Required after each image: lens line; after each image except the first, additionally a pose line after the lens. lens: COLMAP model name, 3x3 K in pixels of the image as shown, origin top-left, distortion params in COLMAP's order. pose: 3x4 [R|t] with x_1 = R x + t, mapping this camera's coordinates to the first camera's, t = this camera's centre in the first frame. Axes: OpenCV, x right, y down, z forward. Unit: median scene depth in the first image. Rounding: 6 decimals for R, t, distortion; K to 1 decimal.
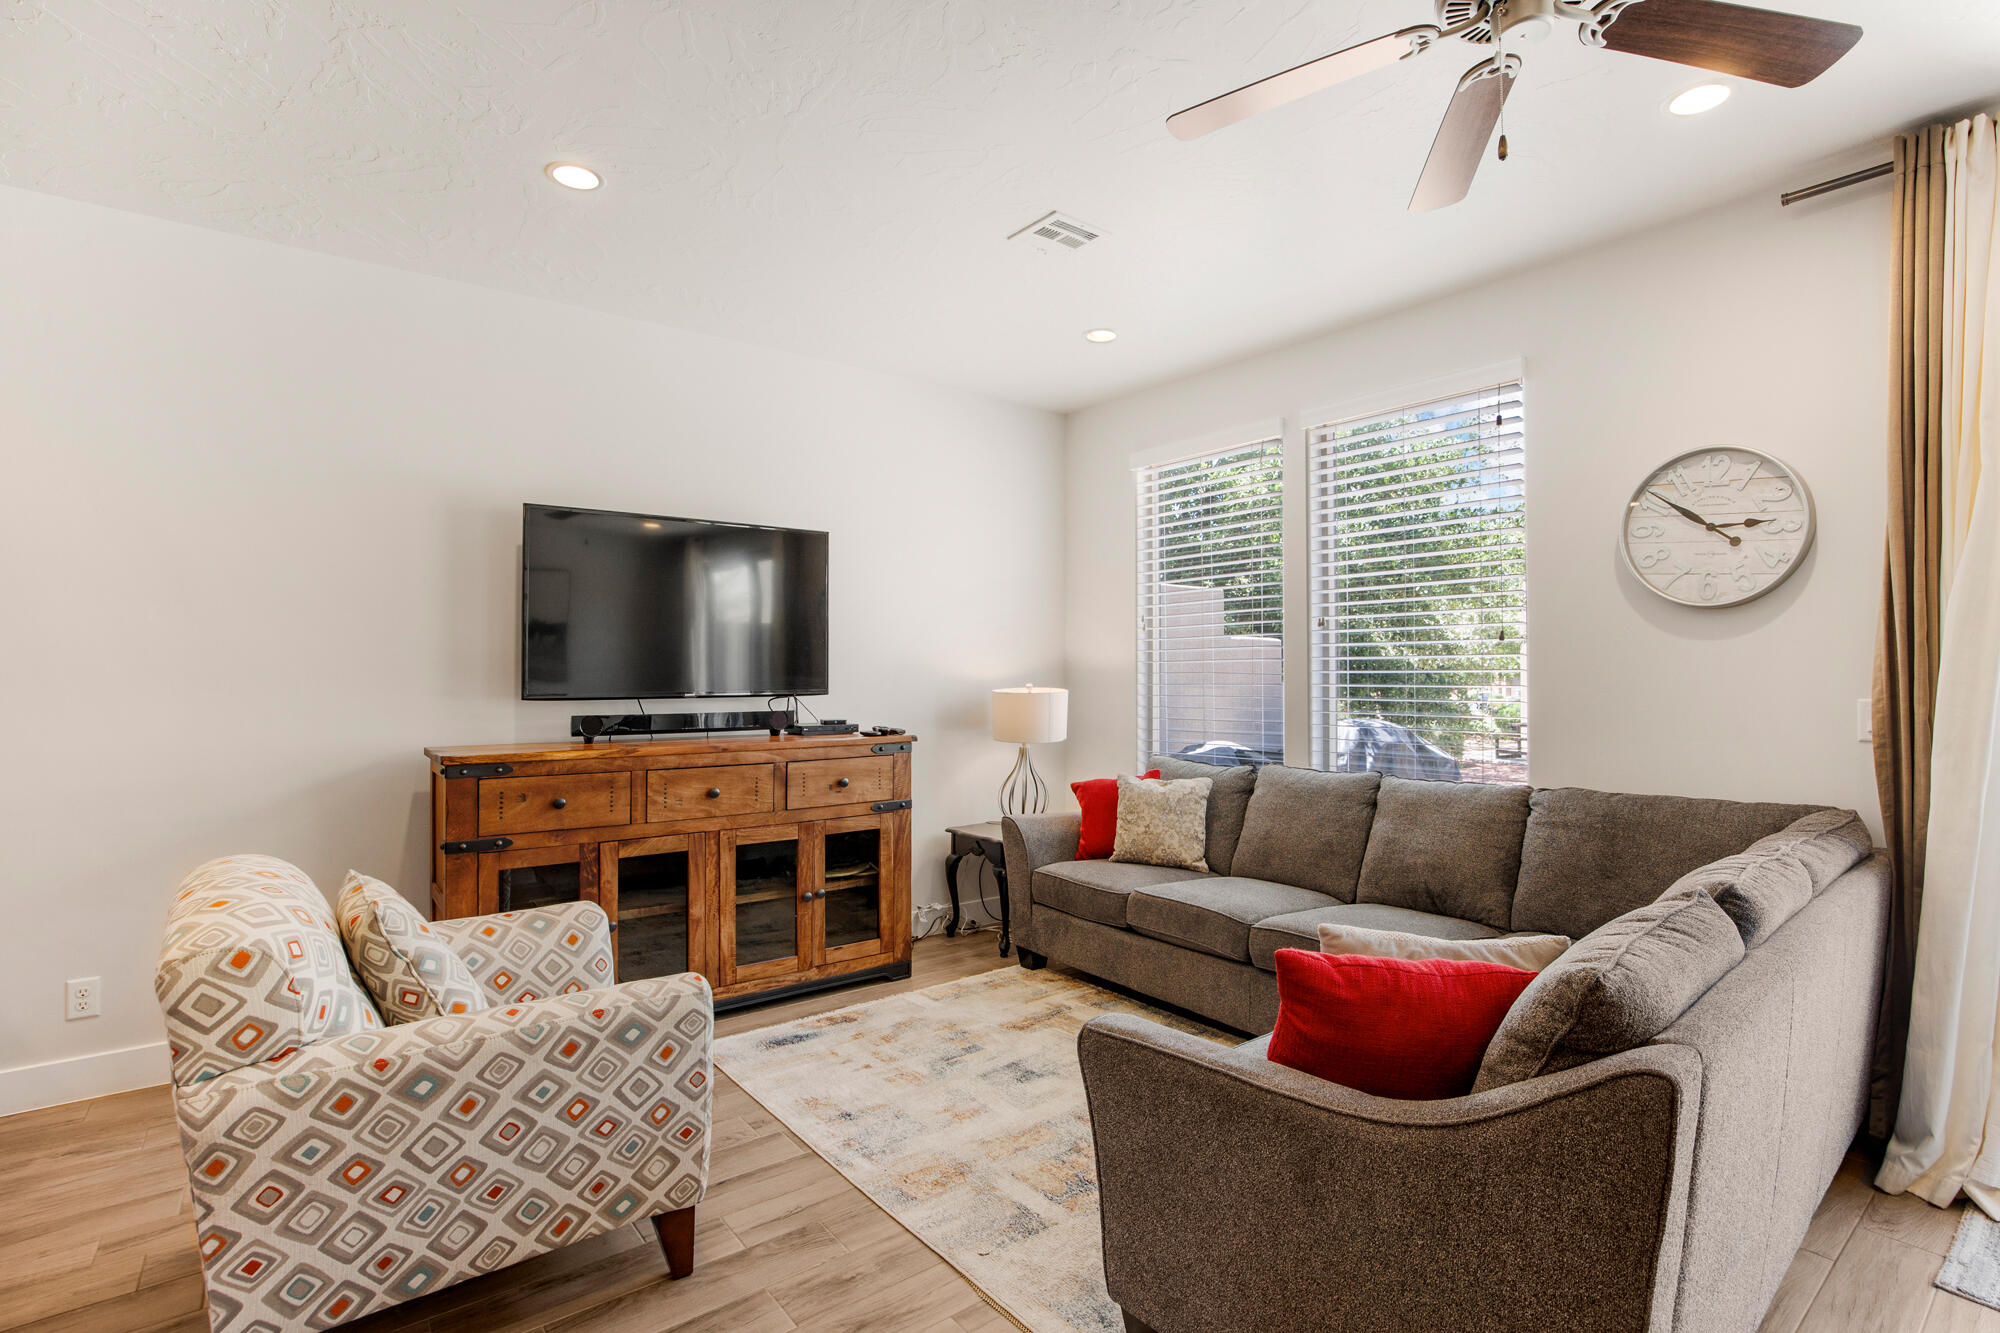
lens RADIAL K [[906.4, 0, 984.2], [0, 906.4, 666.1], [0, 0, 1]] dist [-0.043577, 0.003543]
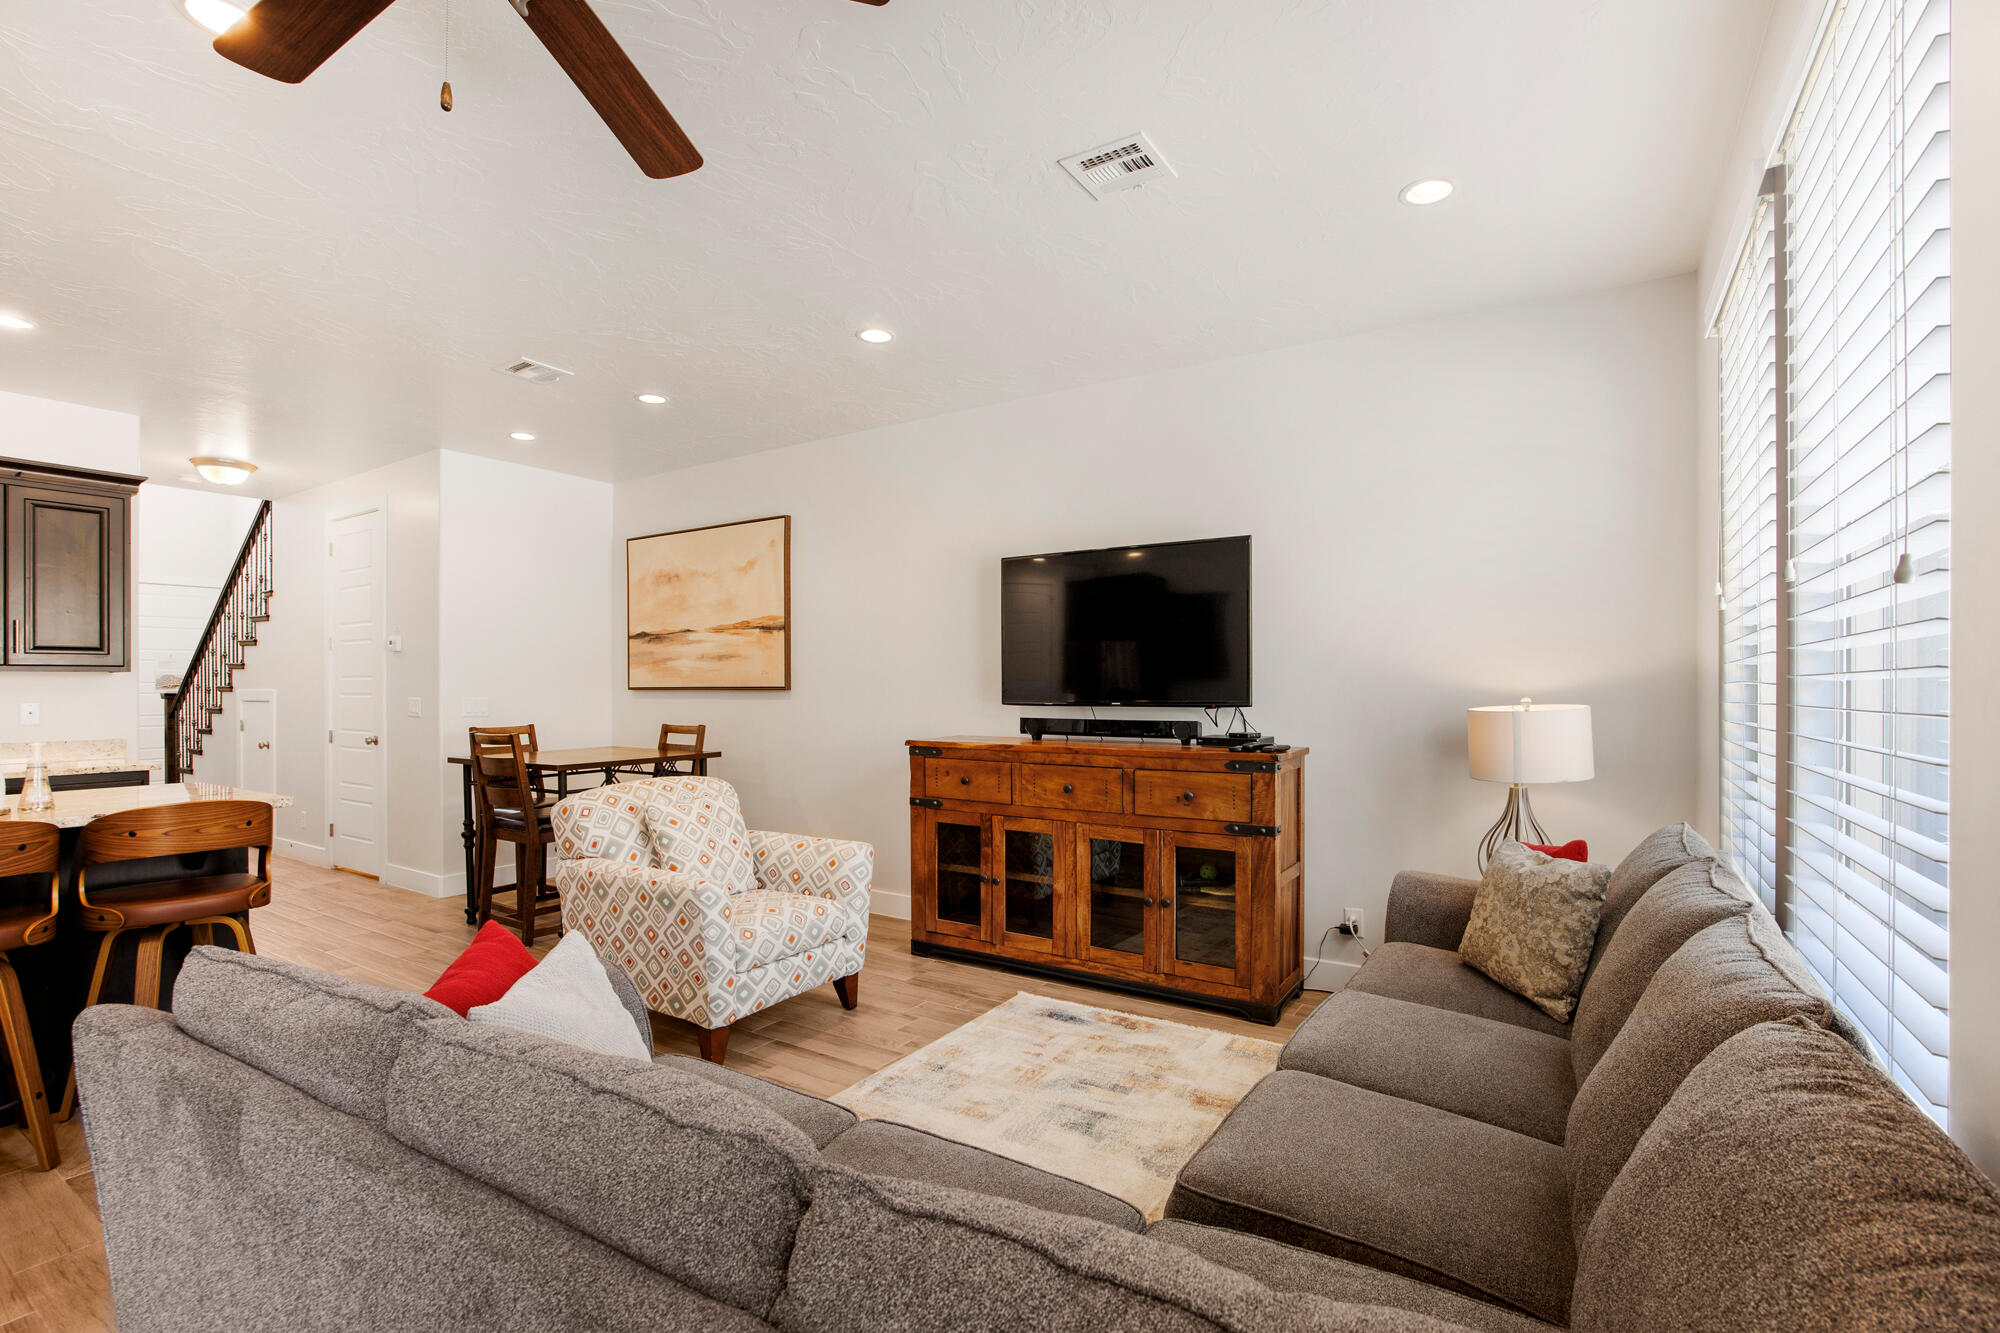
lens RADIAL K [[906.4, 0, 1038.8], [0, 906.4, 688.5], [0, 0, 1]] dist [-0.043577, 0.003543]
pose [[0.344285, 0.006205, -0.938845, 0.773954], [0.019518, 0.999715, 0.013765, -0.003855], [0.938662, -0.023064, 0.344066, 0.569892]]
